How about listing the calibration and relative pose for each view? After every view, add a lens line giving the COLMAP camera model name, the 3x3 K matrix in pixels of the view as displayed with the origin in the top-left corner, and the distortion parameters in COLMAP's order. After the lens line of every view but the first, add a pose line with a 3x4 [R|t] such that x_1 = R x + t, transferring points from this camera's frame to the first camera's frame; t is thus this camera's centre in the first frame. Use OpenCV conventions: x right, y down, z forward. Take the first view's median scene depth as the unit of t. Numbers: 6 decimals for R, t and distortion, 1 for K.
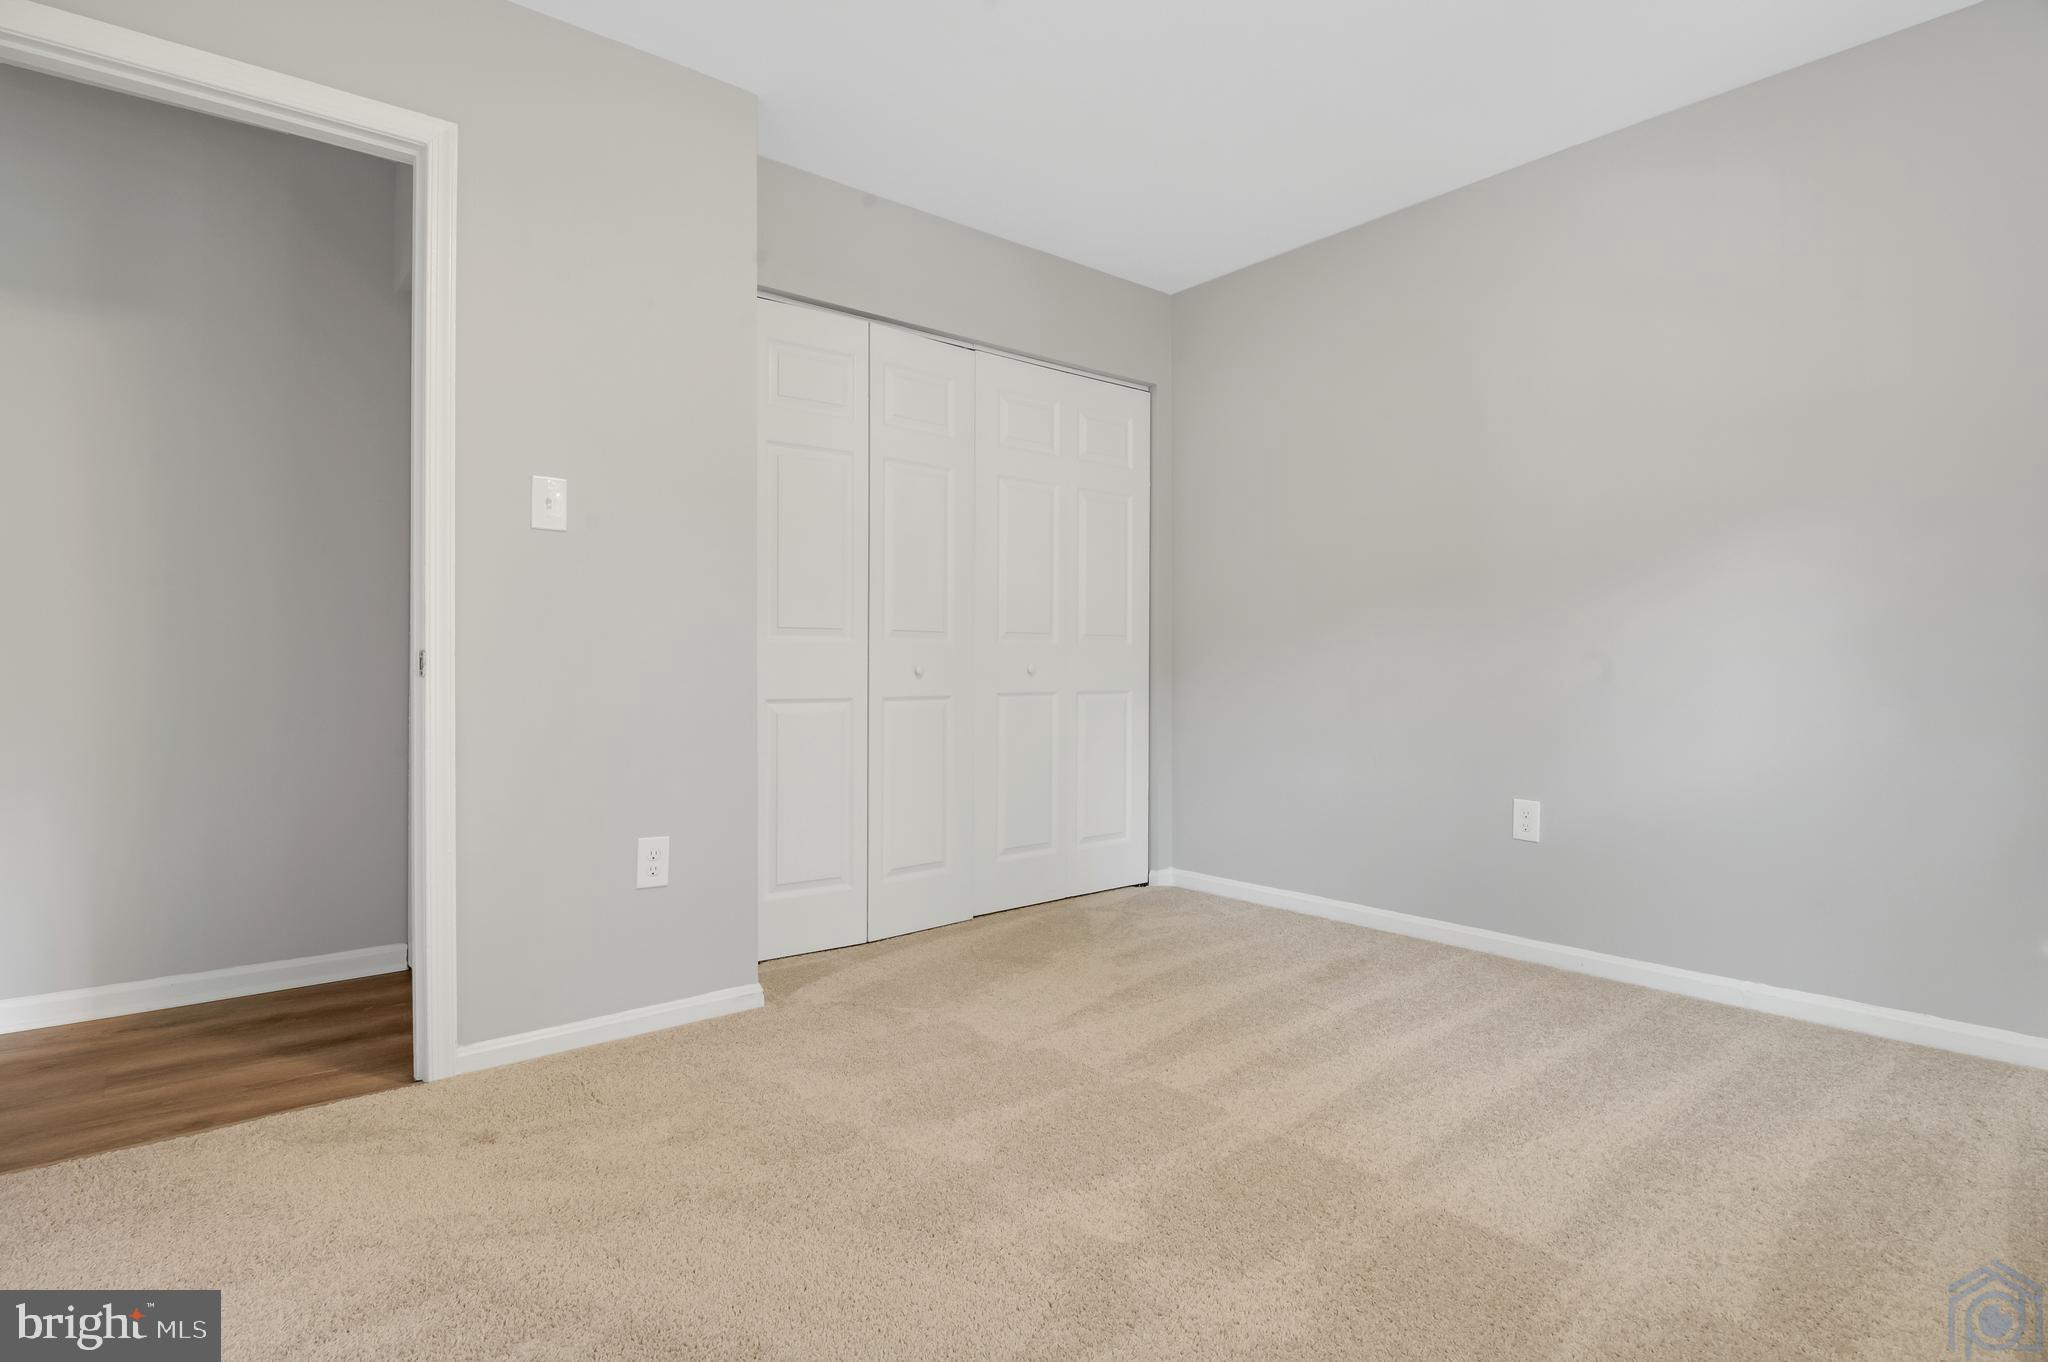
lens RADIAL K [[1040.6, 0, 1013.1], [0, 1040.6, 675.0], [0, 0, 1]] dist [-0.017980, -0.000634]
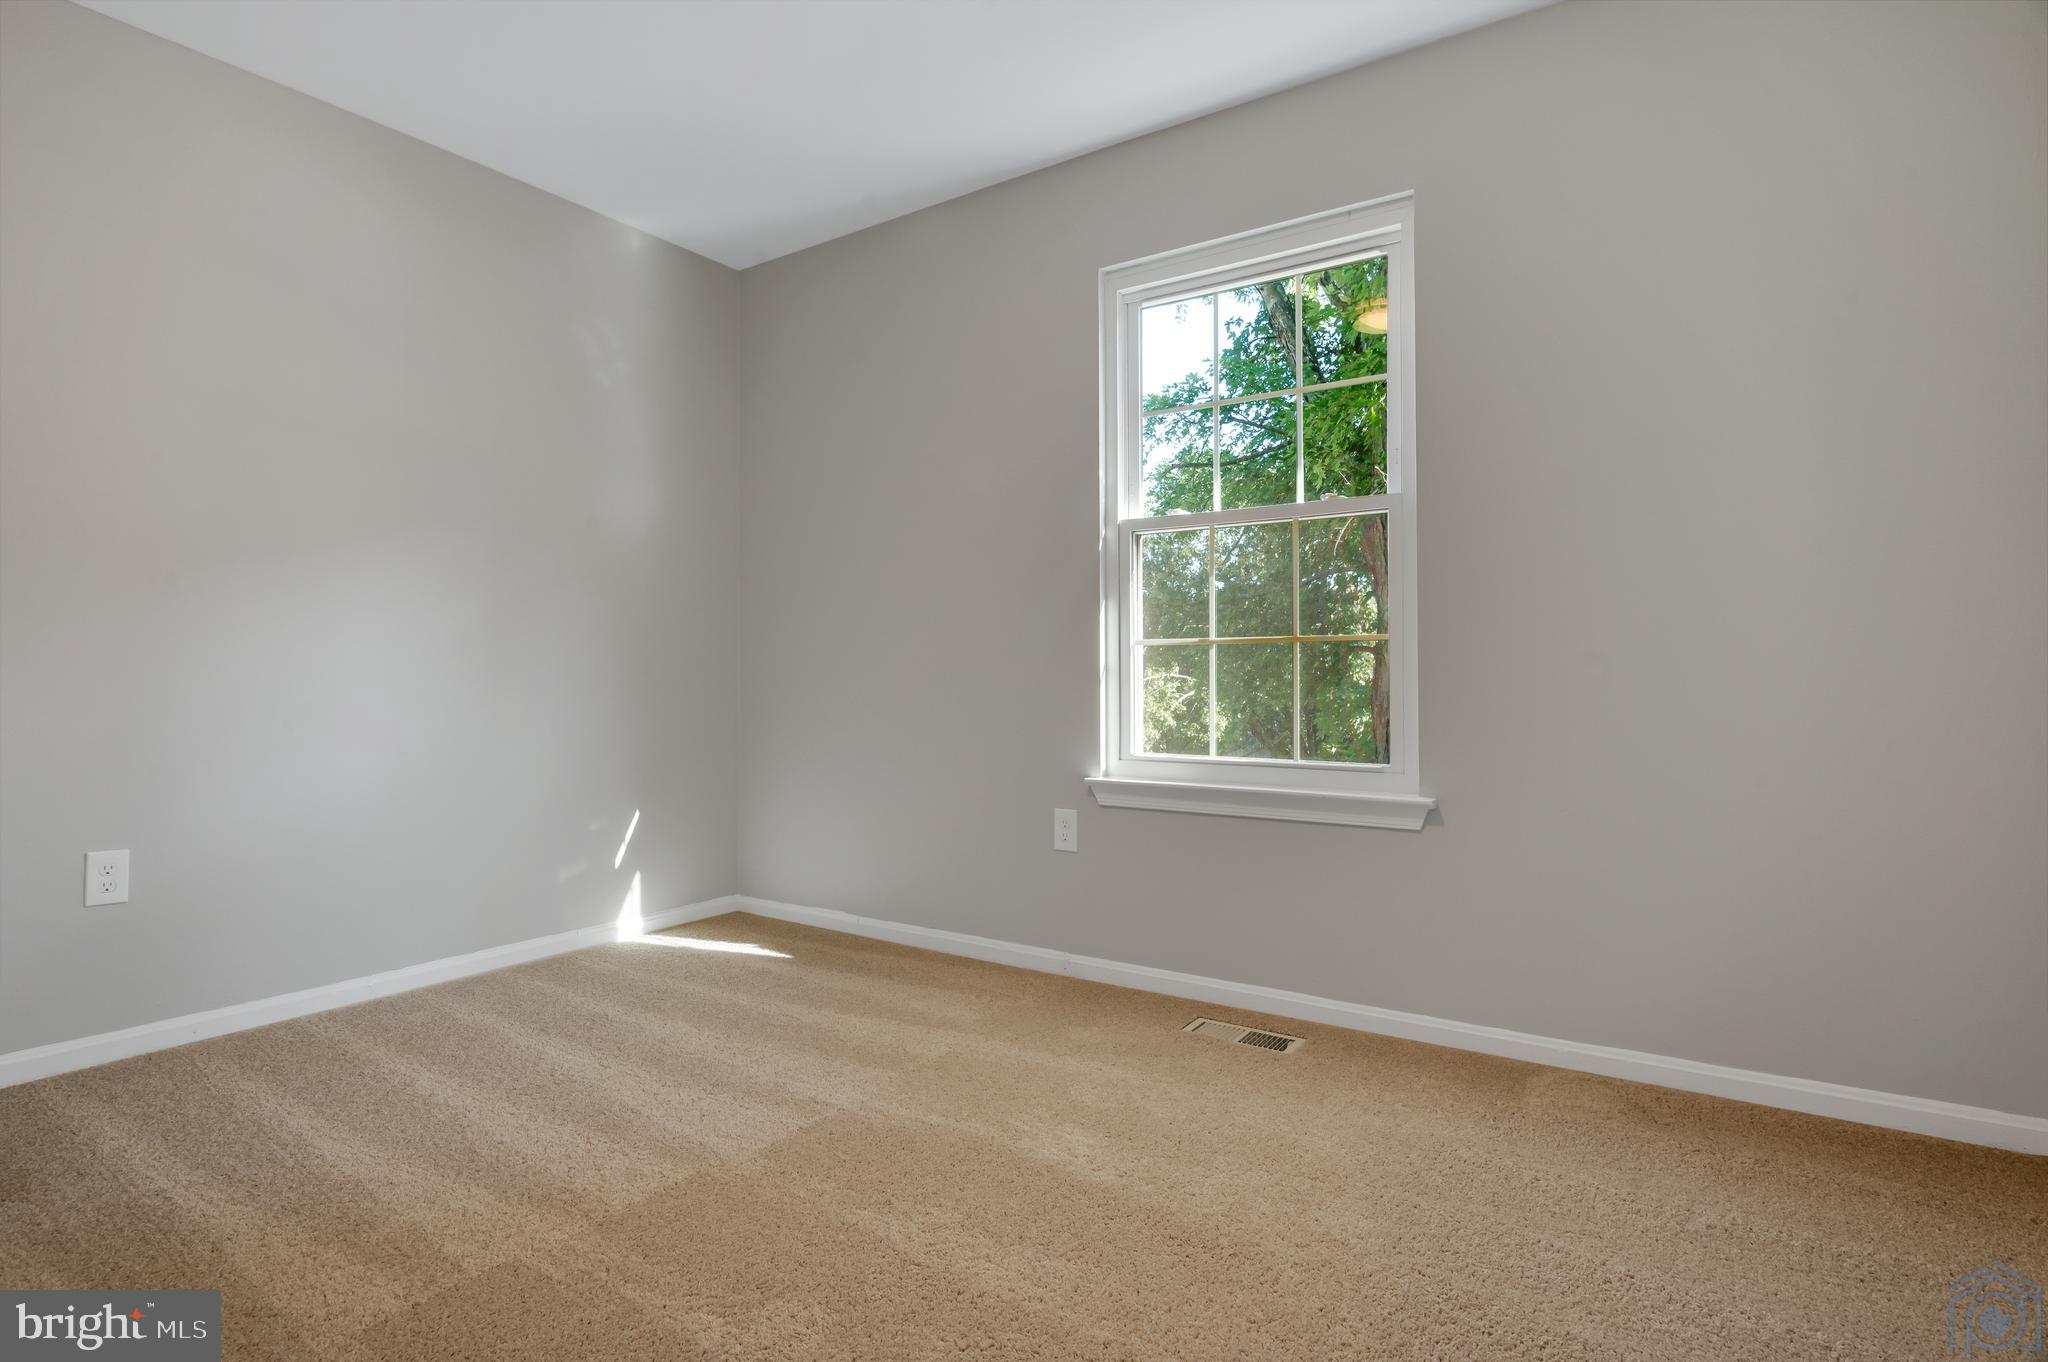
lens RADIAL K [[1032.4, 0, 1013.7], [0, 1032.4, 680.7], [0, 0, 1]] dist [-0.001094, -0.000970]
pose [[-0.270759, 0.001134, 0.962646, -0.539782], [0.009825, 0.999950, 0.001586, 0.001535], [-0.962597, 0.009887, -0.270757, 0.739007]]
